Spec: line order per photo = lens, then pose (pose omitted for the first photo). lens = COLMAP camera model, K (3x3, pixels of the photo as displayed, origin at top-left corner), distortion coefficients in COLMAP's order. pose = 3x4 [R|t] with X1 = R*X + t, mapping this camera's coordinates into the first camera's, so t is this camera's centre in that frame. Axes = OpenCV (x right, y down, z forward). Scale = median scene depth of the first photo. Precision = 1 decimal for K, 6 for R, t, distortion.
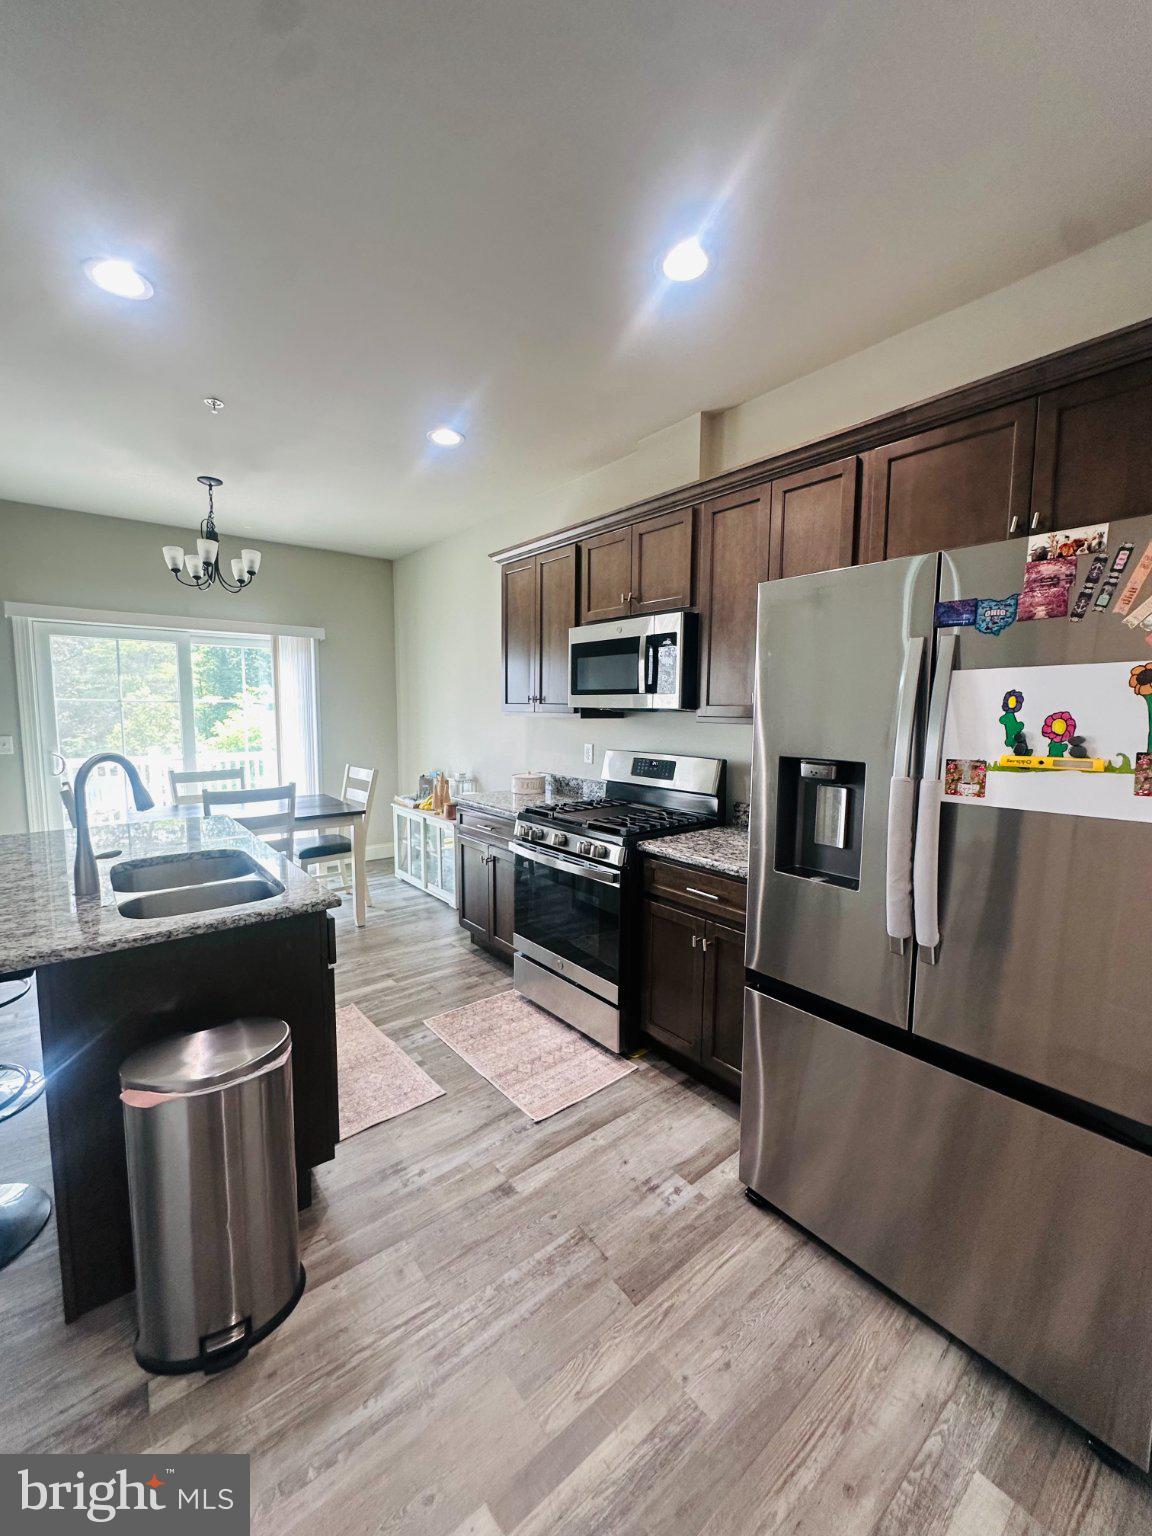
lens RADIAL K [[615.7, 0, 573.4], [0, 615.7, 767.3], [0, 0, 1]] dist [-0.003886, 0.000507]
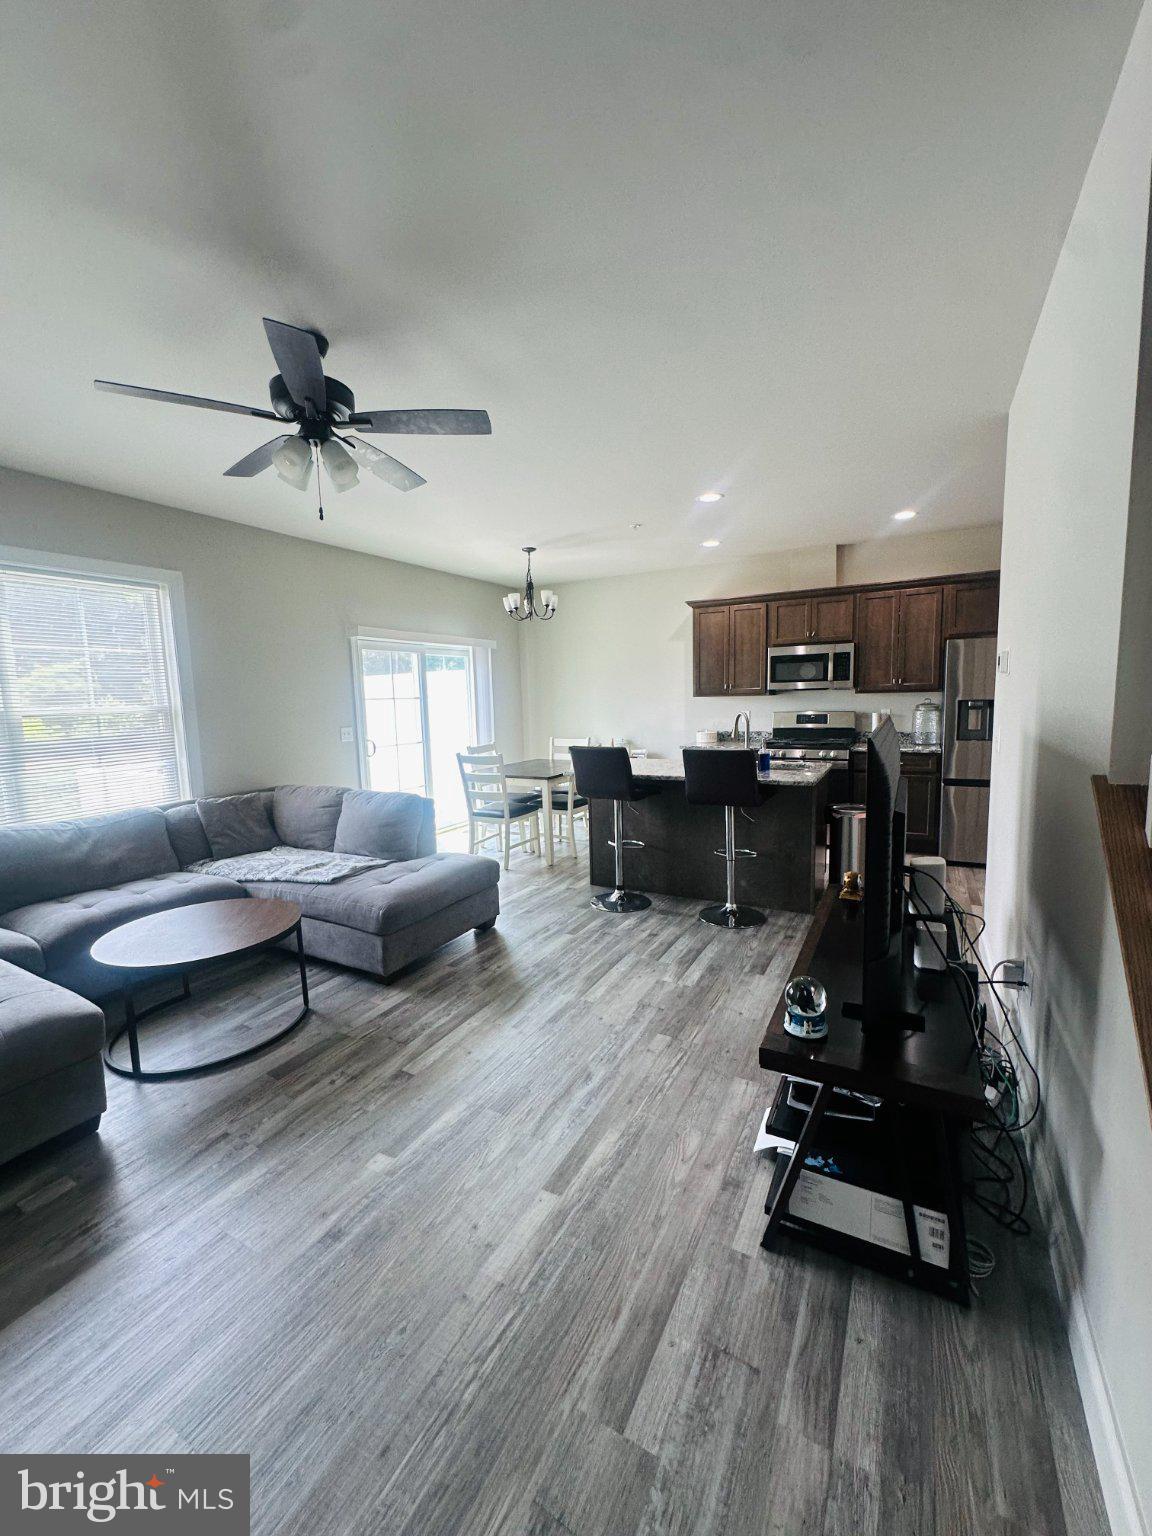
lens RADIAL K [[615.7, 0, 573.4], [0, 615.7, 767.3], [0, 0, 1]] dist [-0.003886, 0.000507]
pose [[0.925184, -0.078536, 0.371304, -1.338285], [0.073570, 0.996910, 0.027545, 0.046323], [-0.372320, 0.001833, 0.928103, -0.552466]]
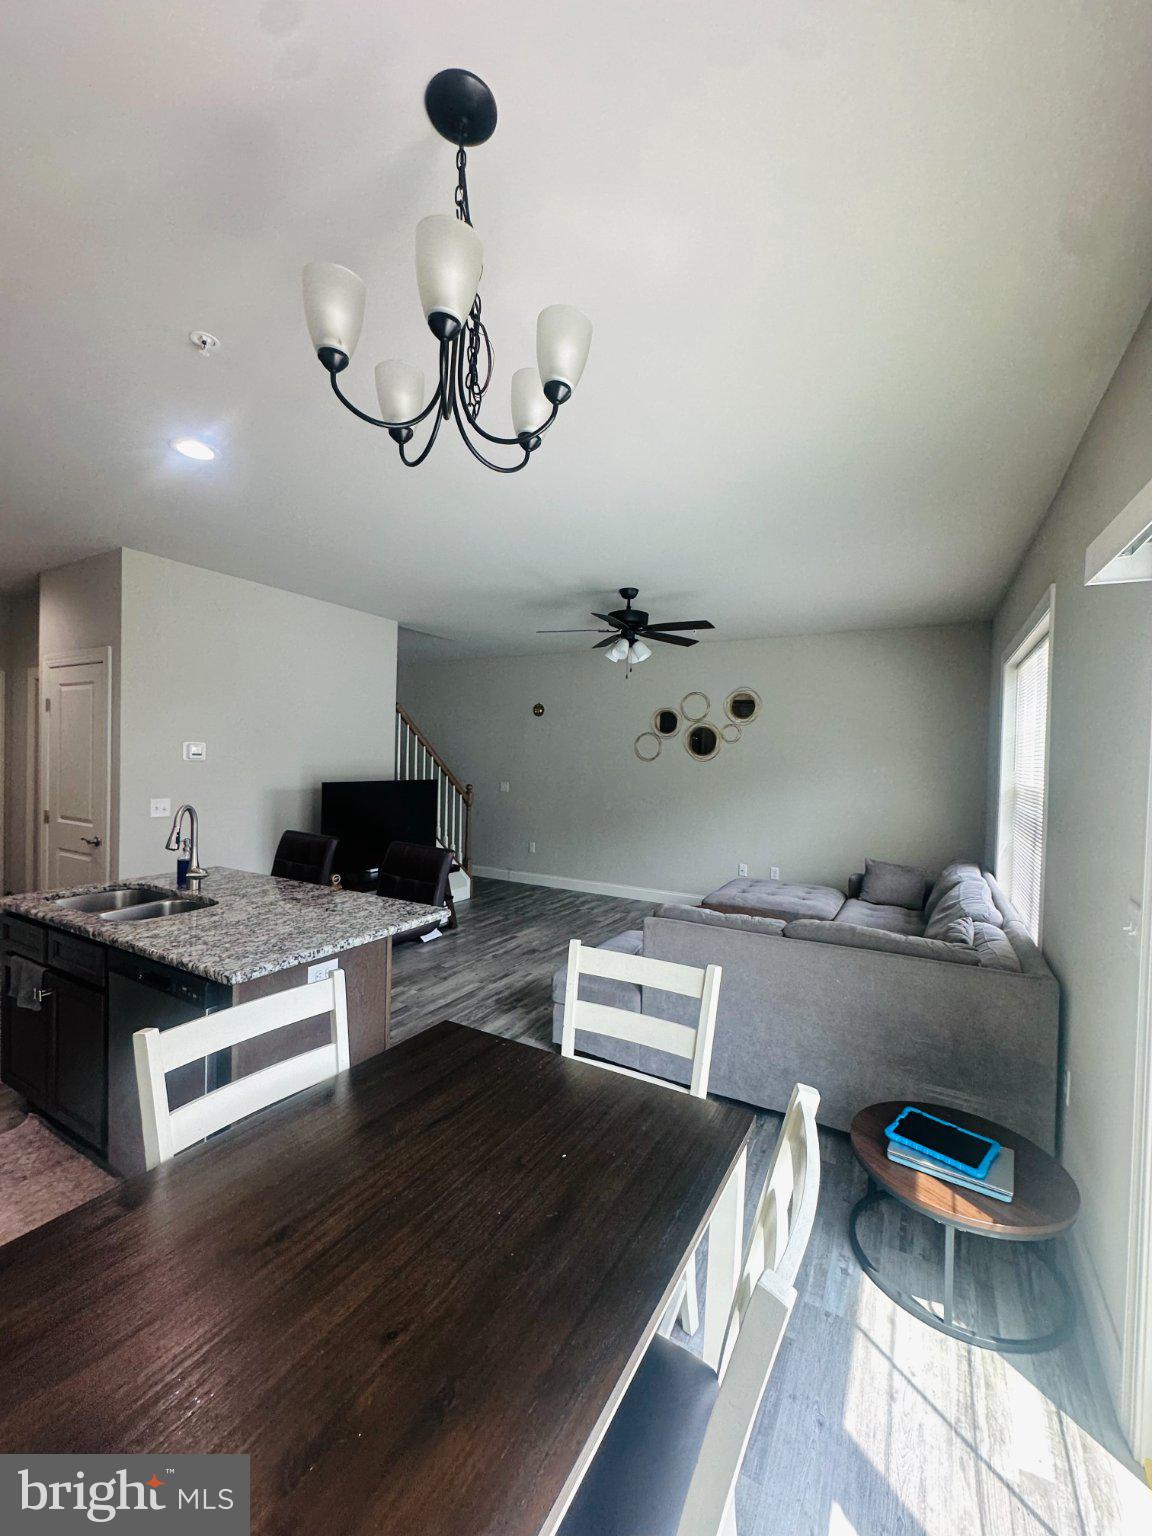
lens RADIAL K [[615.7, 0, 573.4], [0, 615.7, 767.3], [0, 0, 1]] dist [-0.003886, 0.000507]
pose [[-0.928974, -0.023011, -0.369429, -0.653446], [-0.066369, 0.992246, 0.105087, -0.204052], [0.364146, 0.122142, -0.923298, 1.651818]]
